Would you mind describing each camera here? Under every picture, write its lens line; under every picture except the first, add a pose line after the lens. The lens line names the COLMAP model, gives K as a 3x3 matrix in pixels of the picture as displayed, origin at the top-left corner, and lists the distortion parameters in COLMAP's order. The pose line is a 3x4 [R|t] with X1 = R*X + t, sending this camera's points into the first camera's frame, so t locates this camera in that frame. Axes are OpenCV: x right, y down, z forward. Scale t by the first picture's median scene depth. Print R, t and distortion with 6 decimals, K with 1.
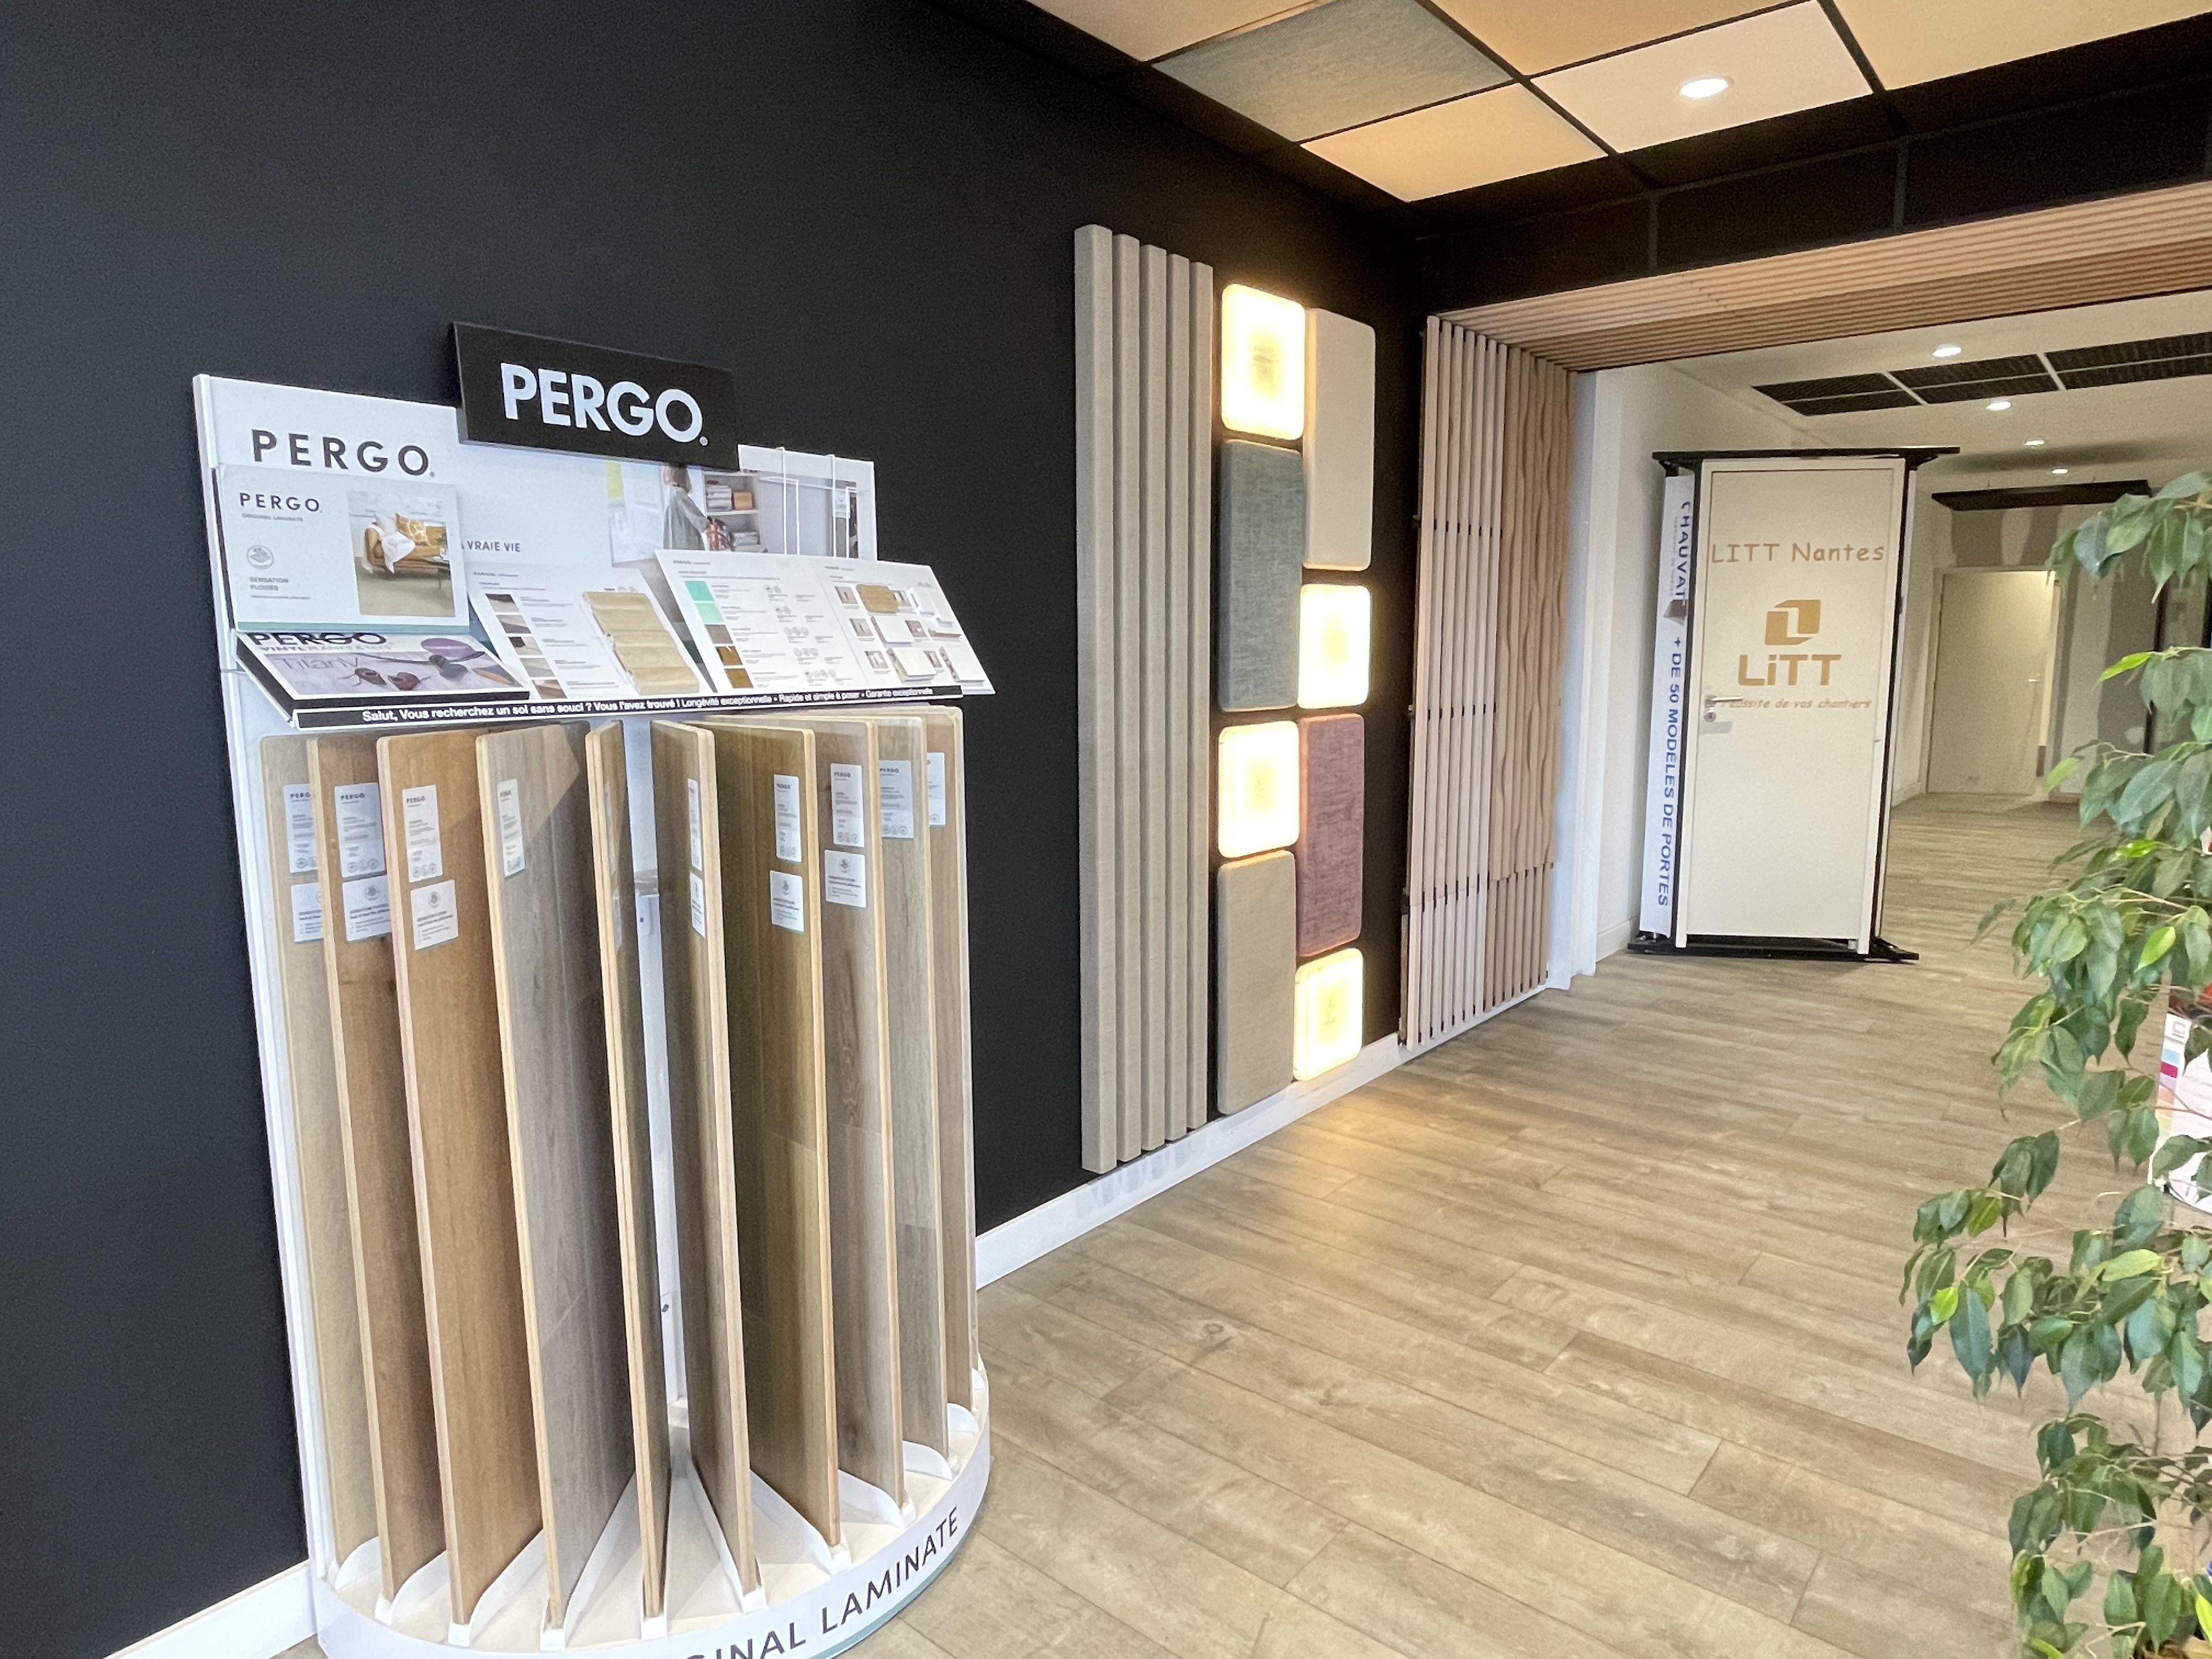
lens RADIAL K [[1337.1, 0, 1113.5], [0, 1337.1, 810.8], [0, 0, 1]] dist [0.010019, -0.006940]
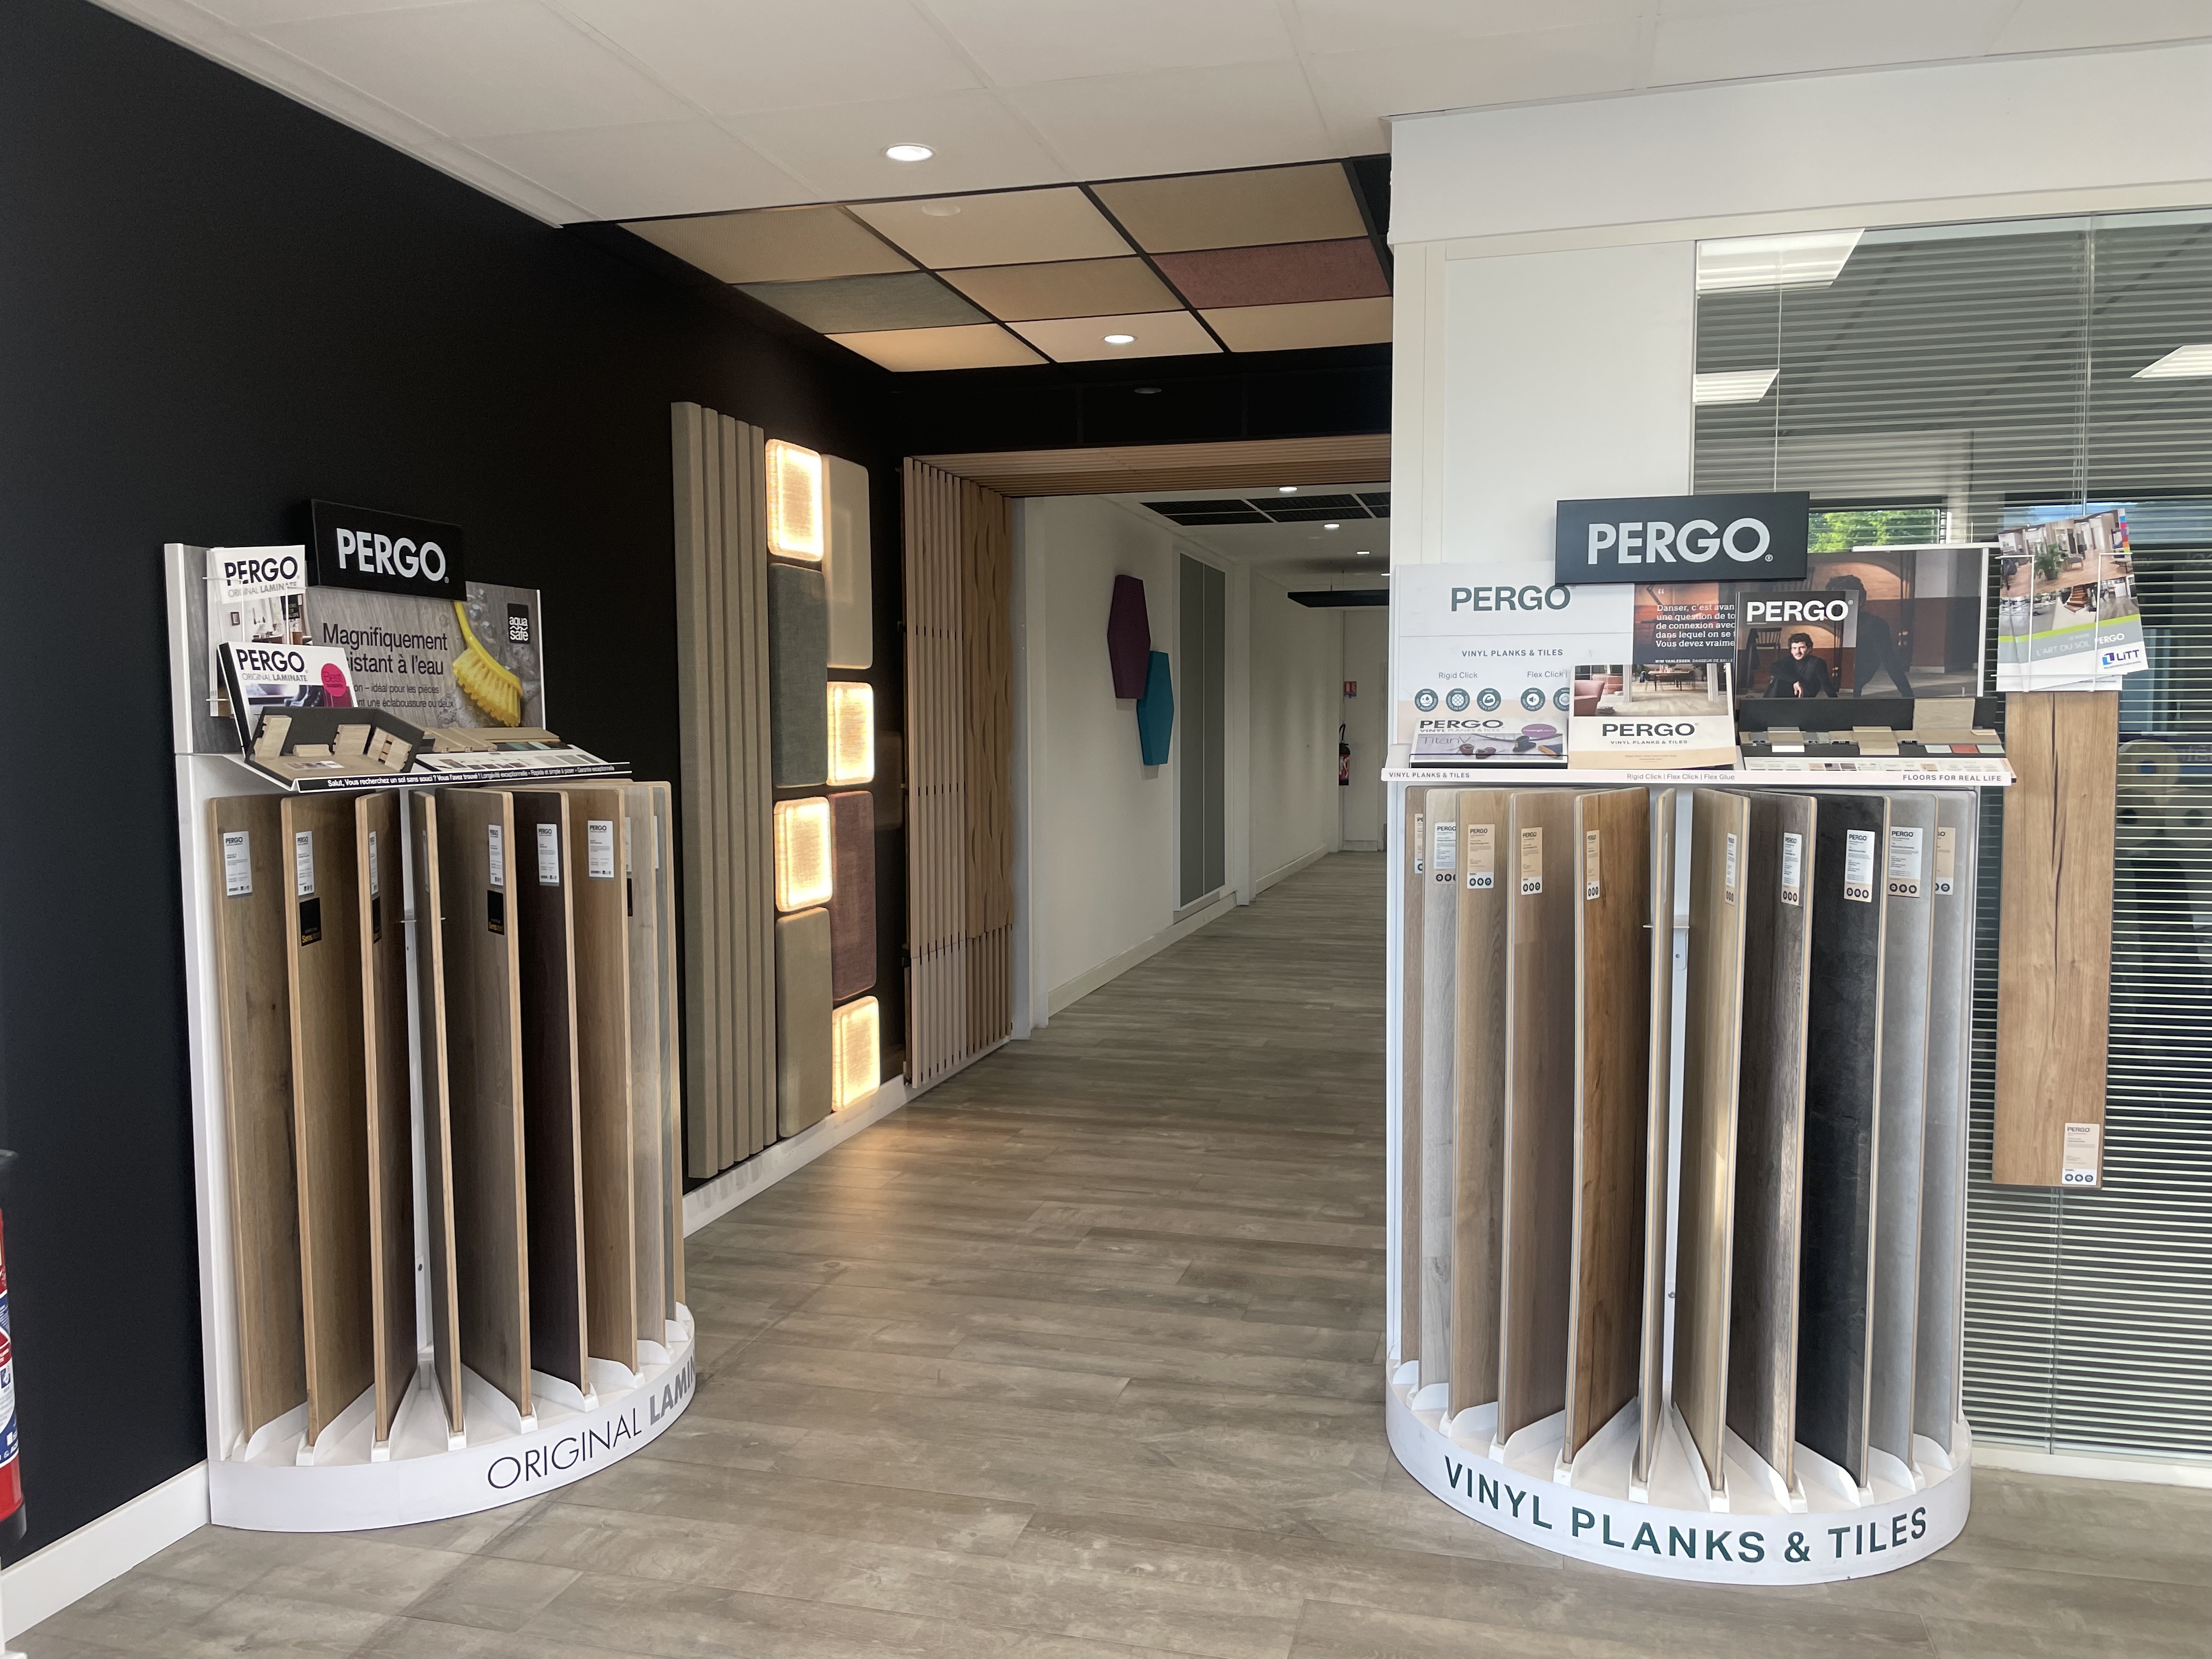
lens RADIAL K [[1657.7, 0, 1114.0], [0, 1657.7, 846.5], [0, 0, 1]] dist [0.036977, -0.014599]
pose [[0.909098, -0.035410, 0.415075, -0.252673], [0.057508, 0.997509, -0.040856, 0.052802], [-0.412594, 0.061012, 0.908869, -0.452164]]
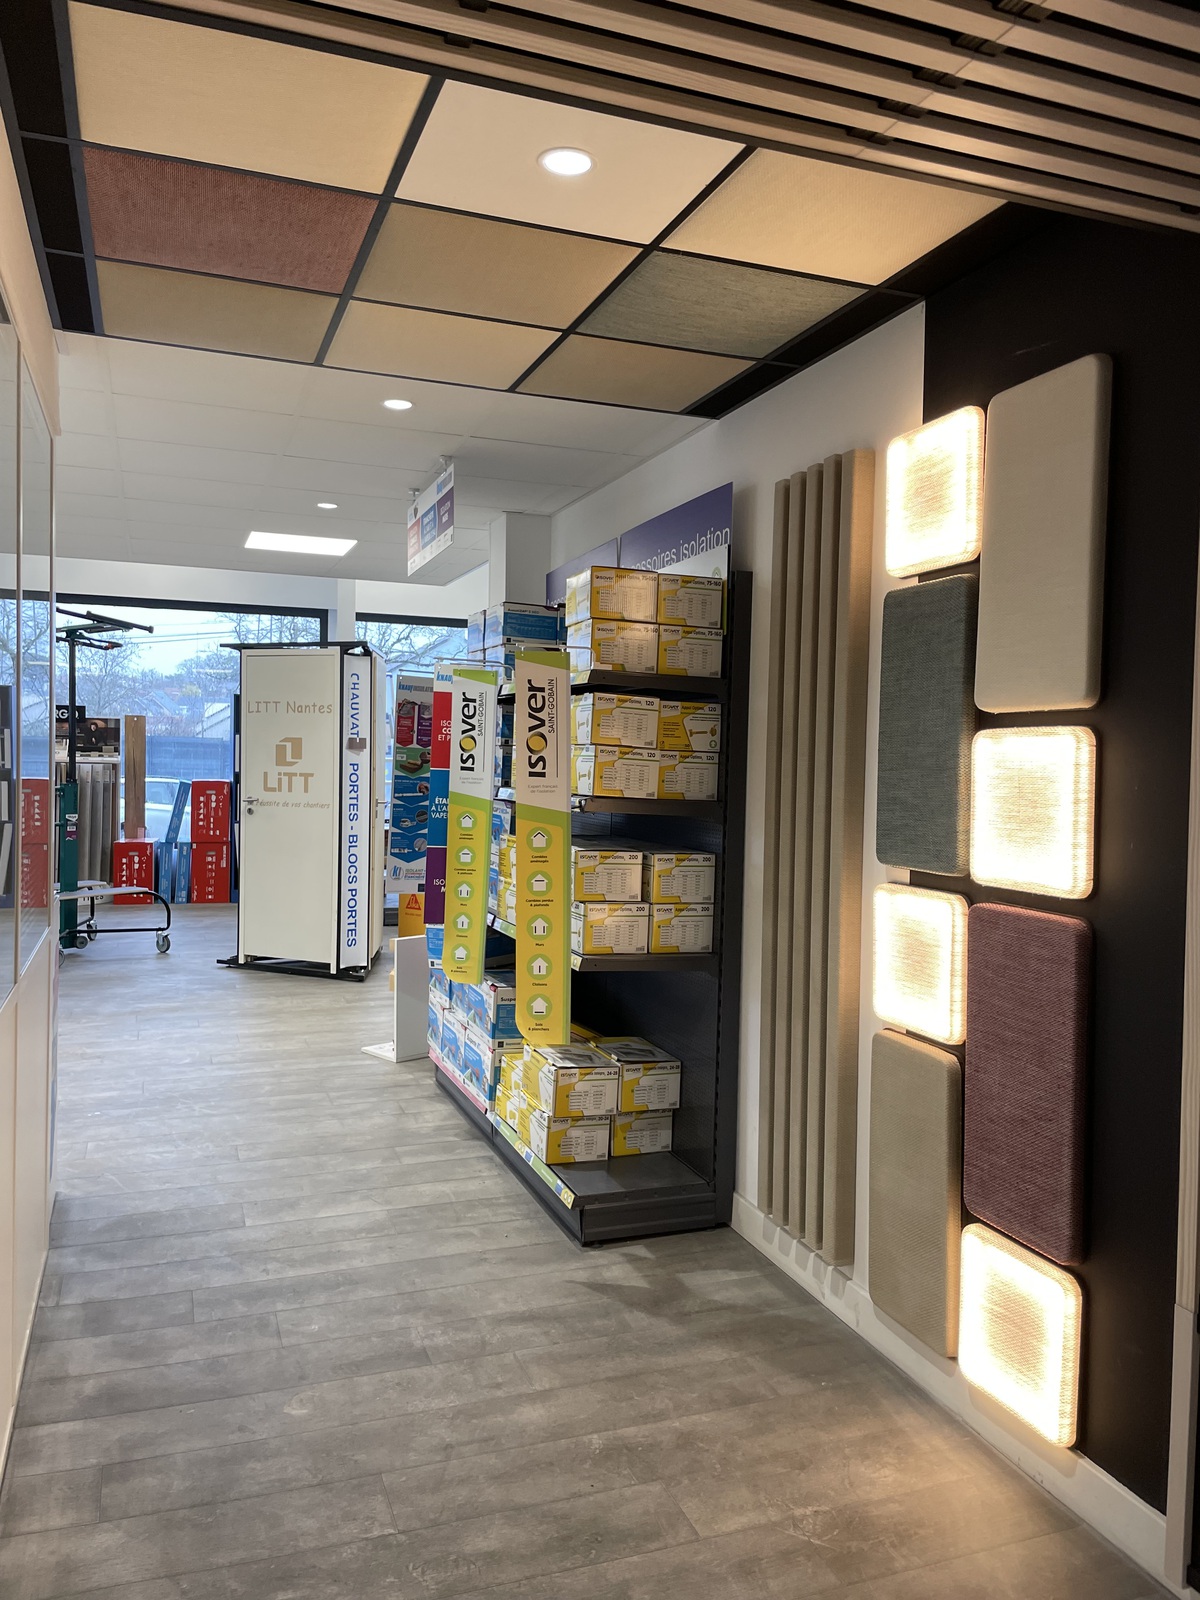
lens RADIAL K [[1199.0, 0, 608.8], [0, 1199.0, 793.2], [0, 0, 1]] dist [0.036977, -0.014599]
pose [[-0.502025, 0.007211, -0.864823, 0.915083], [-0.157198, 0.982547, 0.099445, -0.176160], [0.850447, 0.185873, -0.492130, 1.220184]]
